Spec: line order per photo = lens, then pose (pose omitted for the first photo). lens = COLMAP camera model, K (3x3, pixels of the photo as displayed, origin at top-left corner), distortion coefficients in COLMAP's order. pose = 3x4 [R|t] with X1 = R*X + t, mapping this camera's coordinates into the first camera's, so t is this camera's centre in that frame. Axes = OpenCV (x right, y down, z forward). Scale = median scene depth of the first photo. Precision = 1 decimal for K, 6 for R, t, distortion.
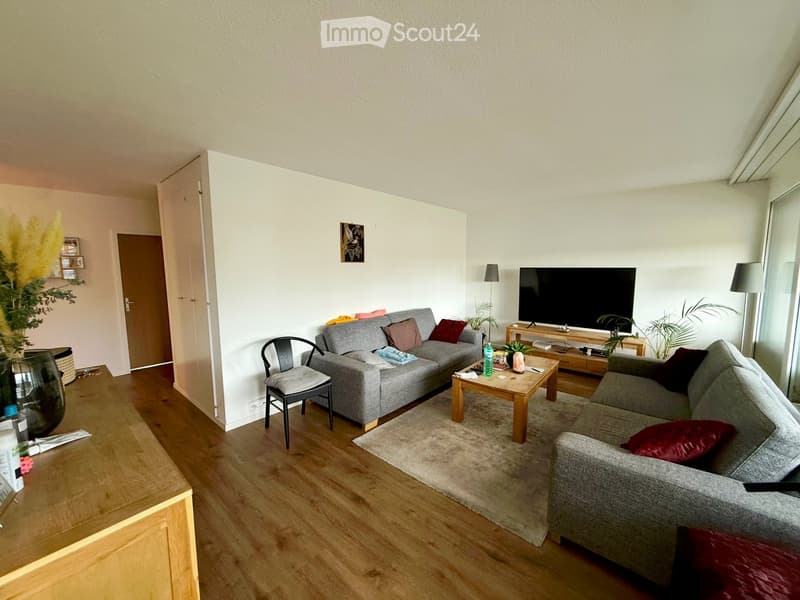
lens RADIAL K [[322.1, 0, 400.0], [0, 322.1, 300.0], [0, 0, 1]] dist [-0.000164, -0.000282]
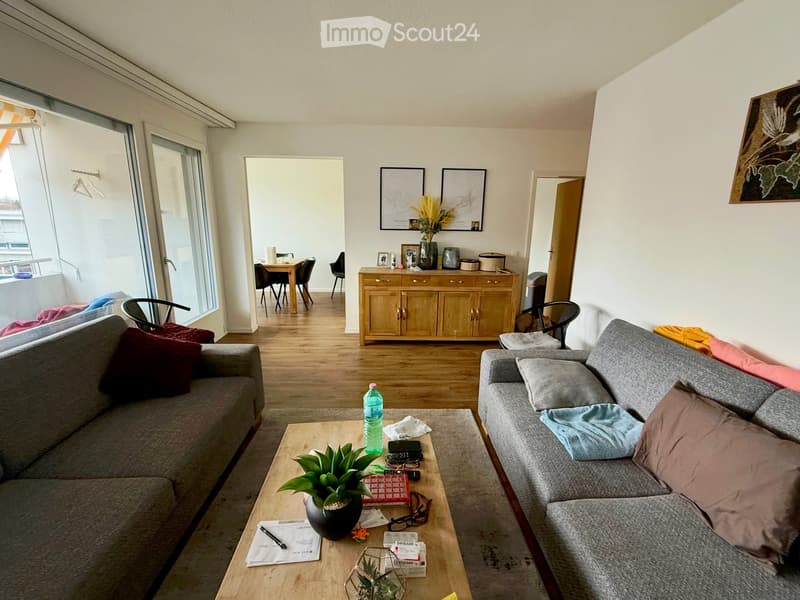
lens RADIAL K [[322.1, 0, 400.0], [0, 322.1, 300.0], [0, 0, 1]] dist [-0.000164, -0.000282]
pose [[-0.707995, 0.162239, -0.687329, 0.449993], [-0.098280, 0.941149, 0.323387, -0.098808], [0.699346, 0.296507, -0.650384, 1.076620]]
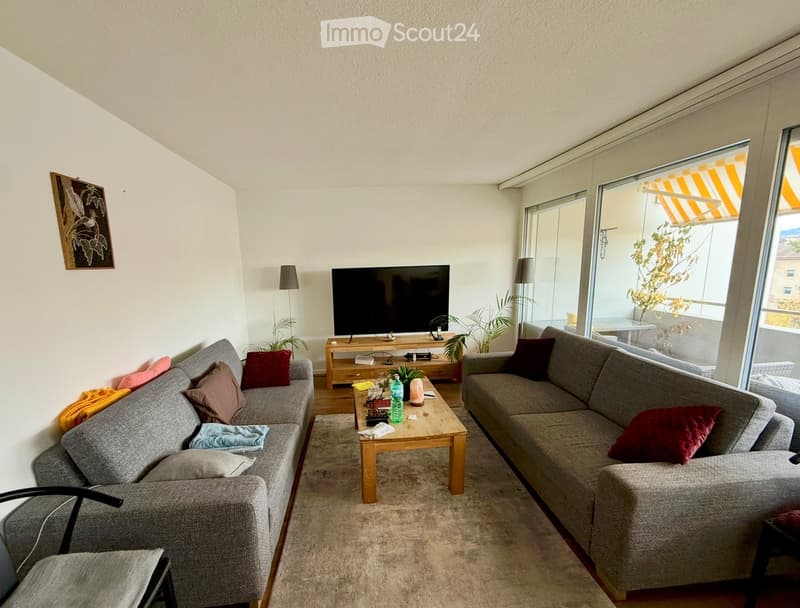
lens RADIAL K [[364.8, 0, 365.1], [0, 364.8, 326.7], [0, 0, 1]] dist [0.000570, 0.000270]
pose [[0.700672, -0.144152, 0.698770, -0.270954], [0.103646, 0.989553, 0.100210, -0.053840], [-0.705915, 0.002211, 0.708293, 0.408773]]
